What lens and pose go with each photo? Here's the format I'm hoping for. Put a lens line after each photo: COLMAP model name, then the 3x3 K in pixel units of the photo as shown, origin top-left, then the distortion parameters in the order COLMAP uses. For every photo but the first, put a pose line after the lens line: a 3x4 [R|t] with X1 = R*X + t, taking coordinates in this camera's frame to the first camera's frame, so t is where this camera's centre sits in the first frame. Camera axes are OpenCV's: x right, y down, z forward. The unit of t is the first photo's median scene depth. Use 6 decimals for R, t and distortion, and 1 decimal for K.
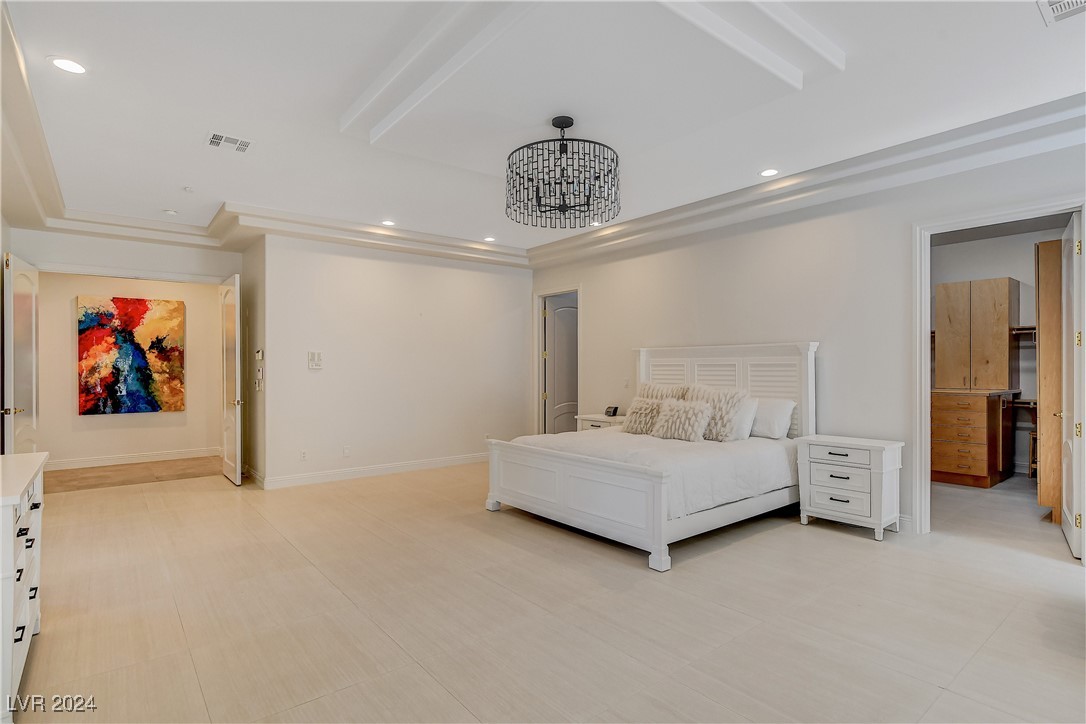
lens RADIAL K [[546.1, 0, 543.0], [0, 546.1, 362.0], [0, 0, 1]] dist [0.001878, 0.000131]
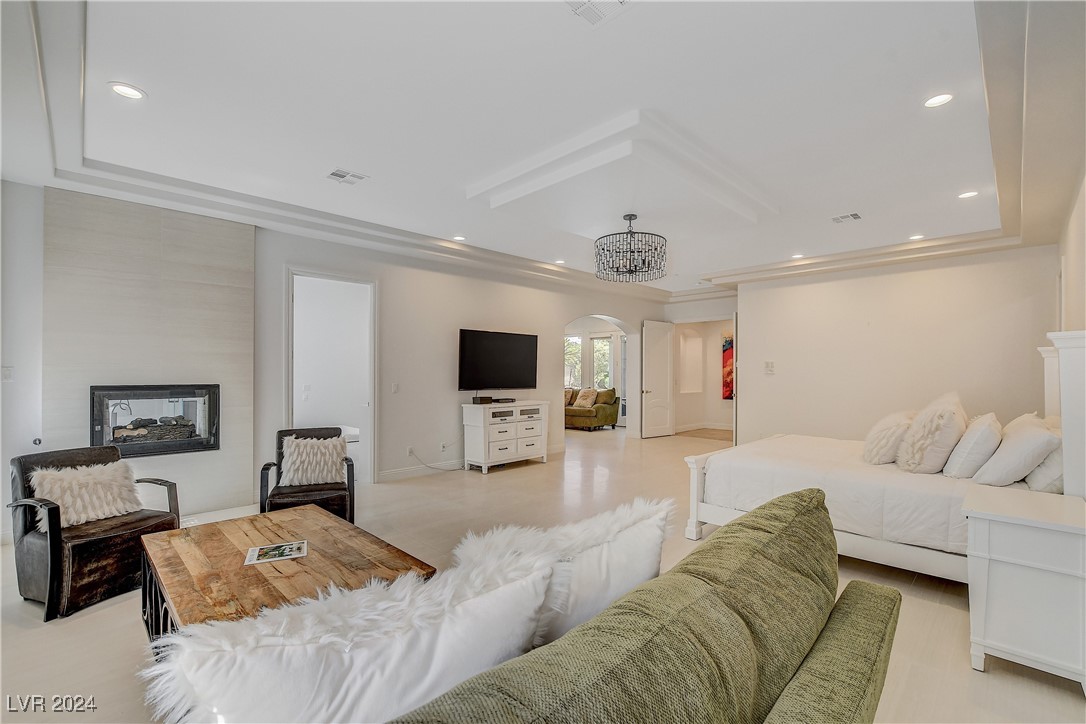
lens RADIAL K [[482.7, 0, 540.8], [0, 482.7, 367.5], [0, 0, 1]] dist [-0.001107, -0.000042]
pose [[0.104672, -0.000505, -0.994507, 0.899011], [0.000685, 1.000000, -0.000435, -0.005890], [0.994507, -0.000636, 0.104672, 0.388308]]
